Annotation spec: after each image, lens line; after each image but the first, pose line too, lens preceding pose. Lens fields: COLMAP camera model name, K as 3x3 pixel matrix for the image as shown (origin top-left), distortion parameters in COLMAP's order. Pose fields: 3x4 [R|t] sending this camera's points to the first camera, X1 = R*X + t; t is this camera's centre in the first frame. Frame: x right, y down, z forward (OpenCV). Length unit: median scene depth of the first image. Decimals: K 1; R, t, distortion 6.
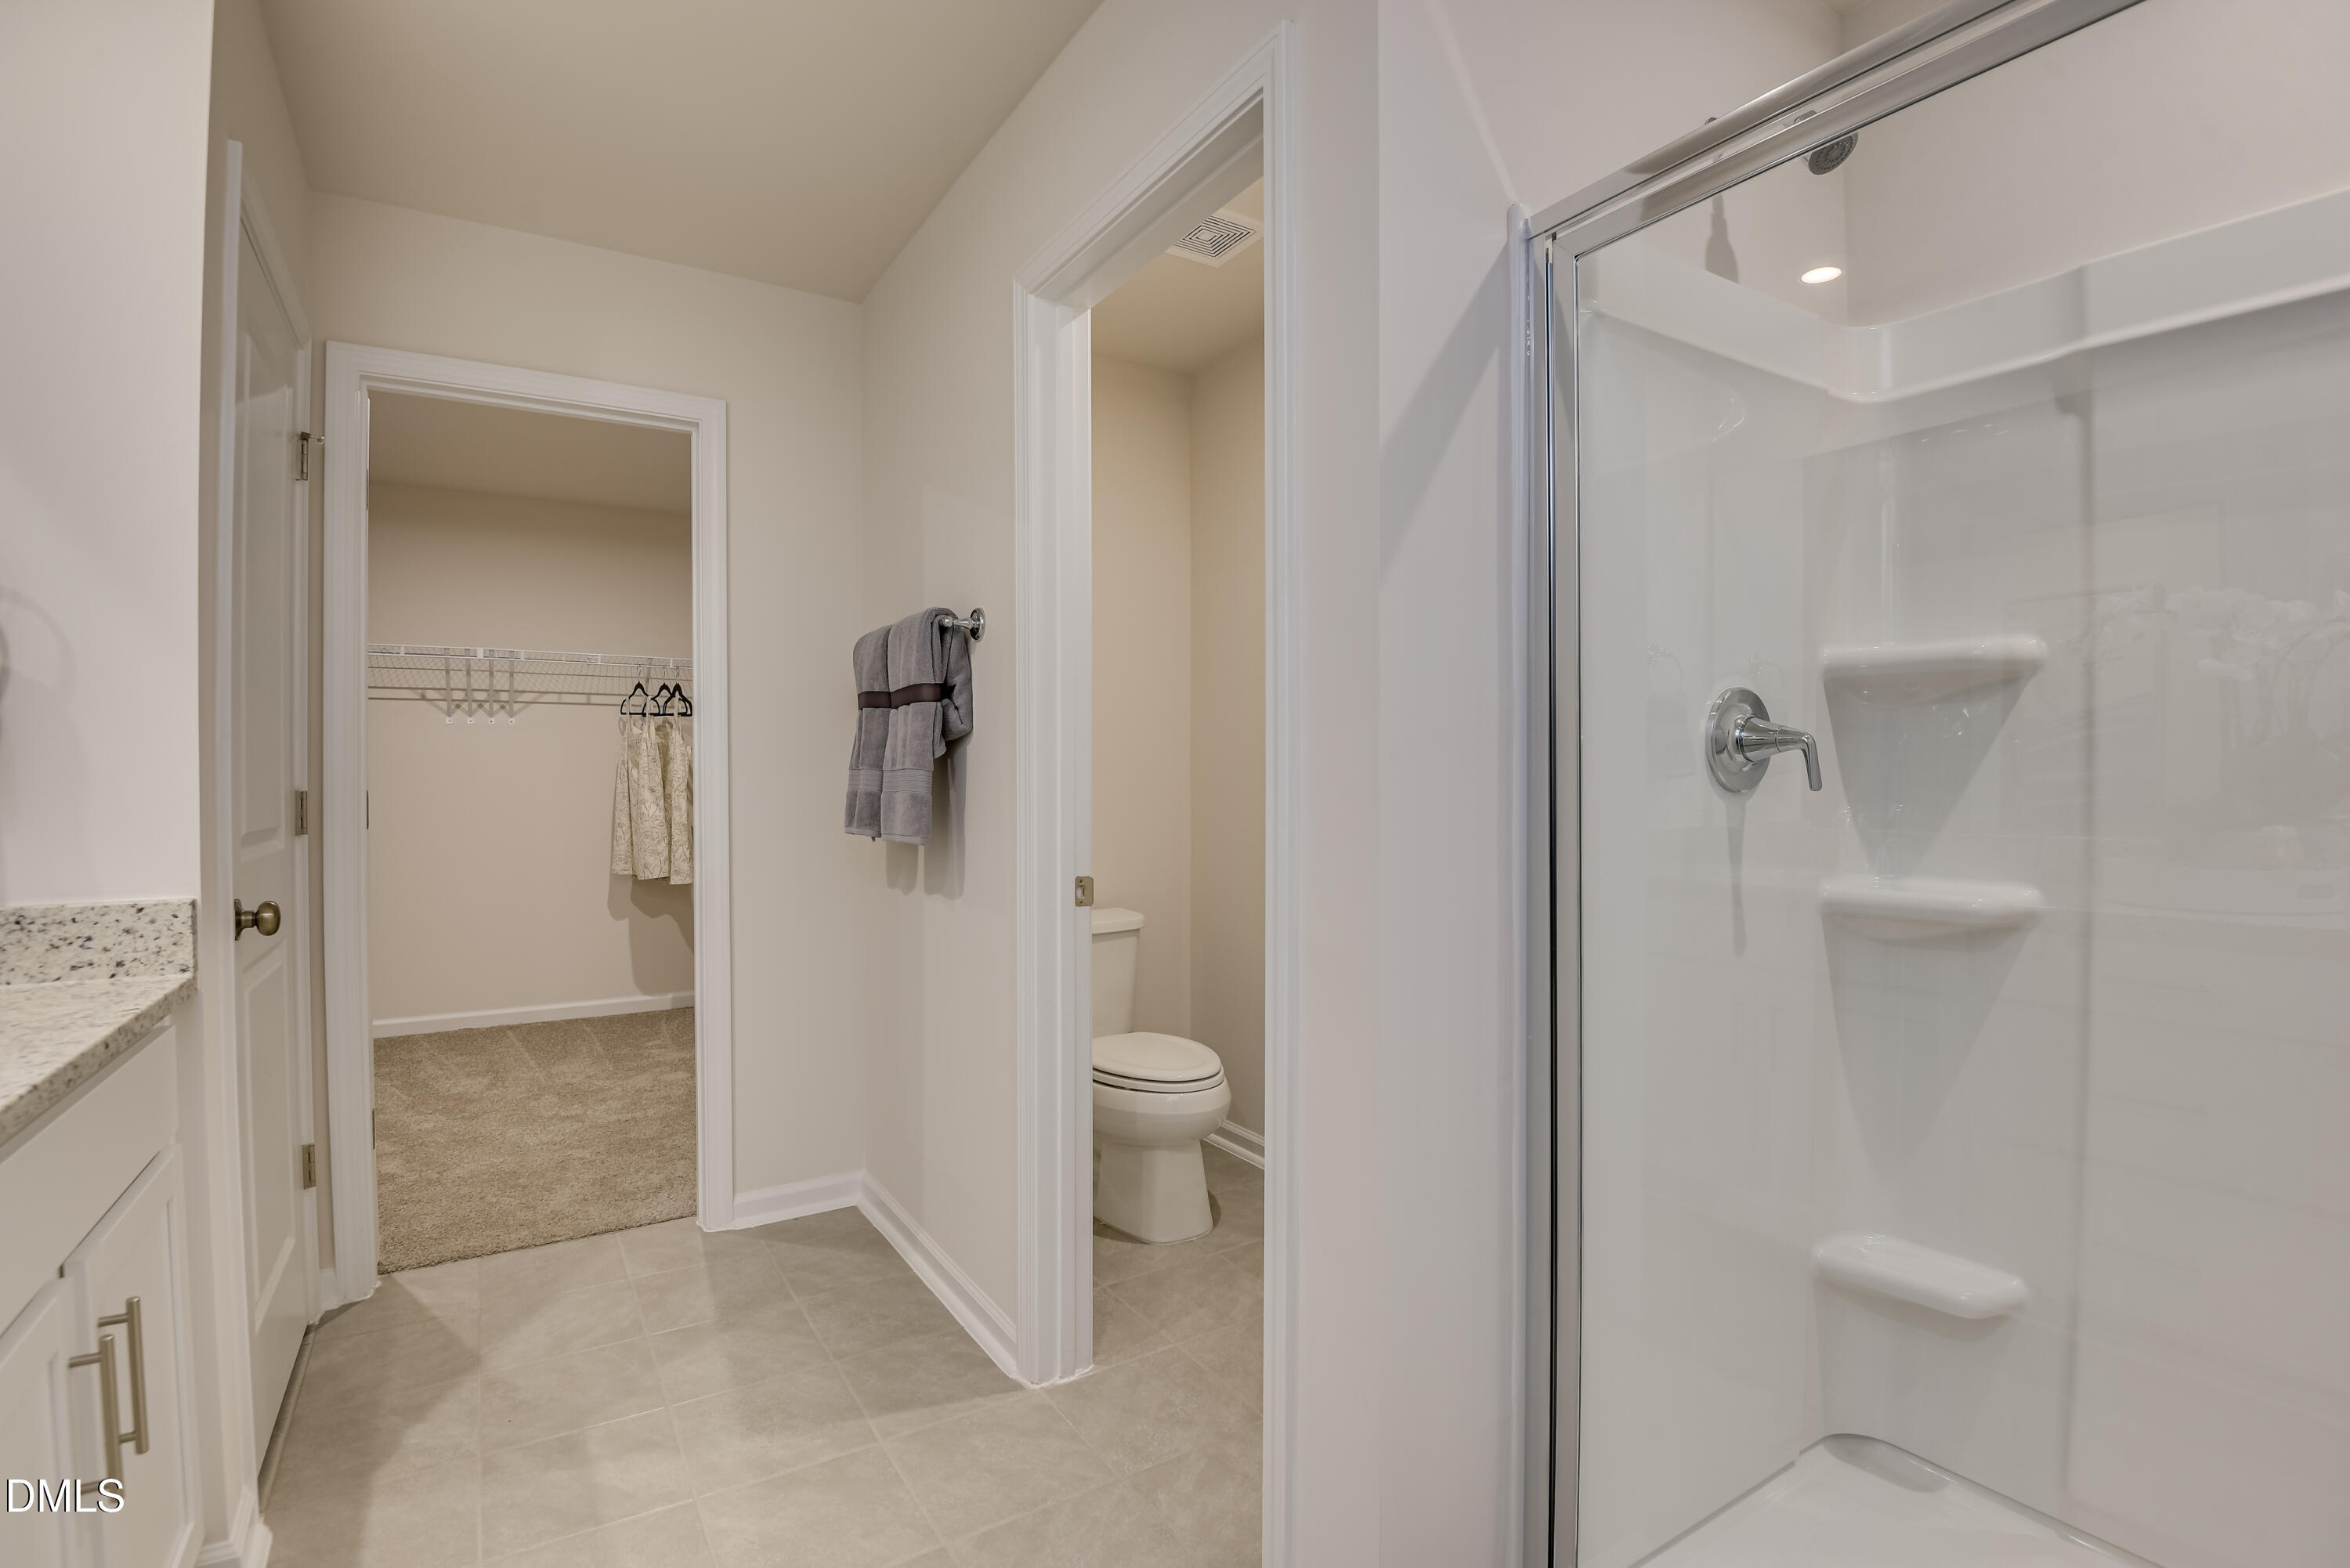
lens RADIAL K [[1093.4, 0, 1168.9], [0, 1093.4, 783.1], [0, 0, 1]] dist [-0.027267, -0.007508]
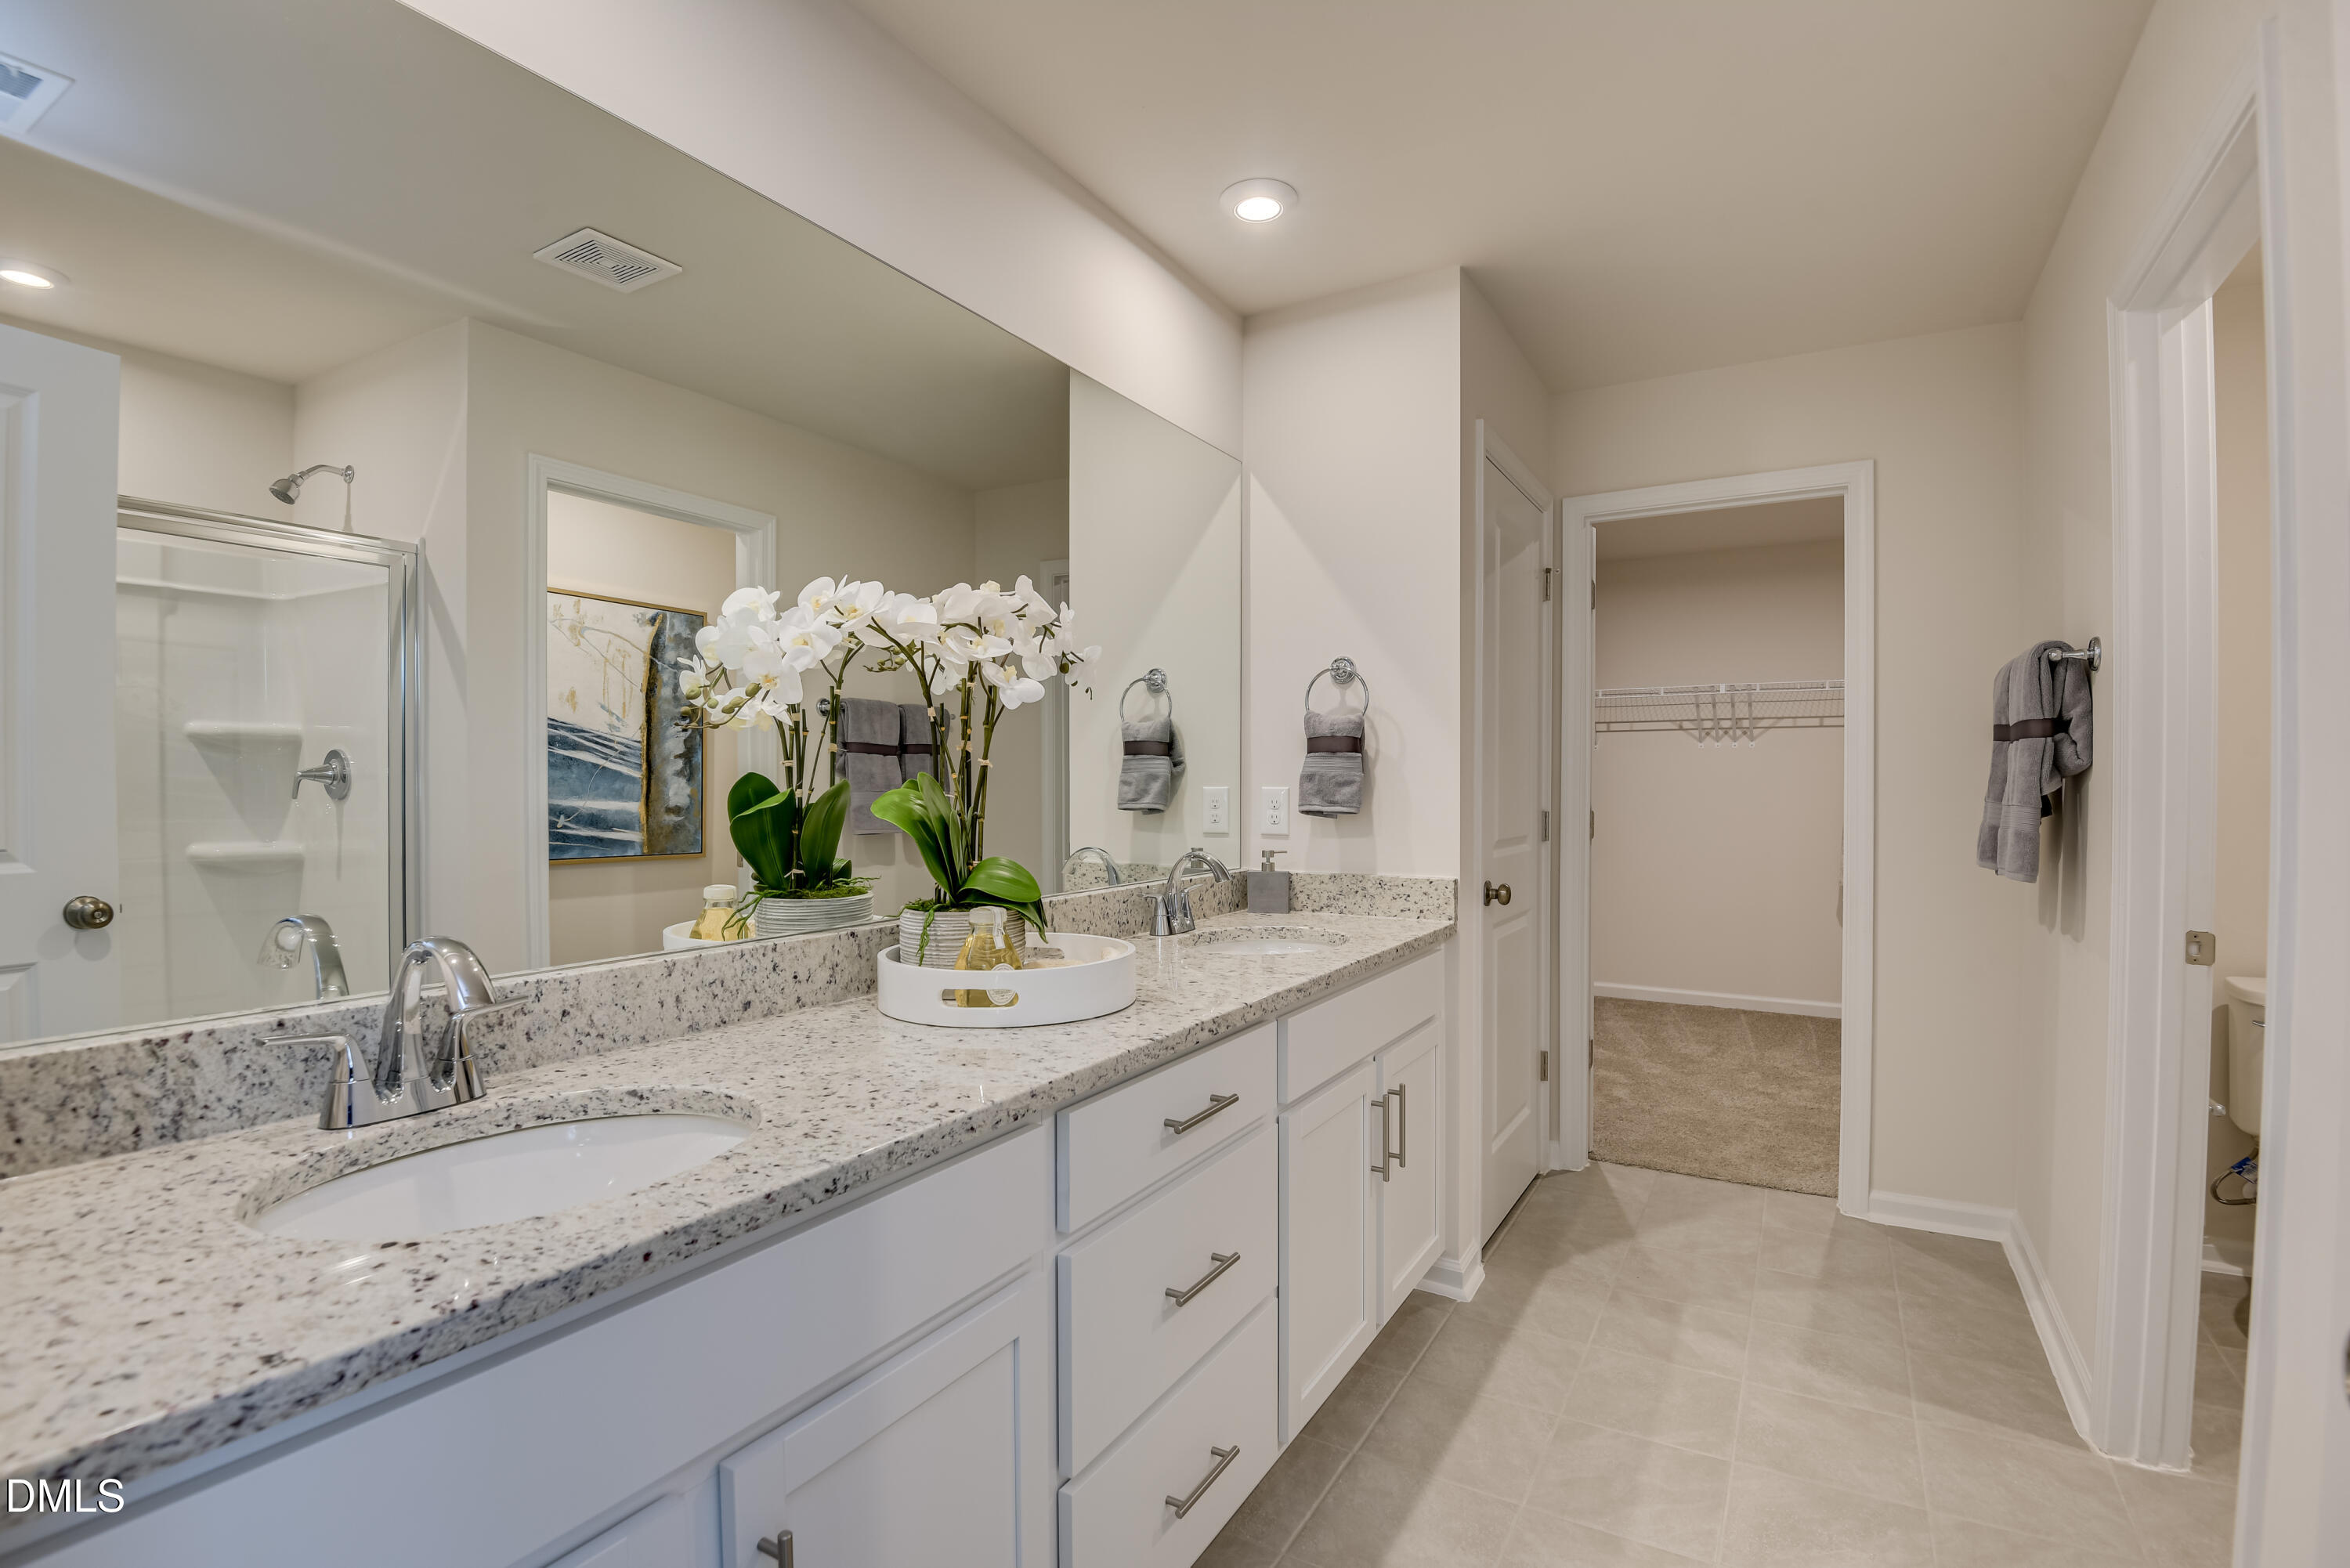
lens RADIAL K [[1093.4, 0, 1183.3], [0, 1093.4, 780.8], [0, 0, 1]] dist [-0.027267, -0.007508]
pose [[0.463304, 0.002552, -0.886196, 0.280891], [-0.008257, 0.999965, -0.001437, -0.027422], [0.886161, 0.007983, 0.463308, -0.137132]]
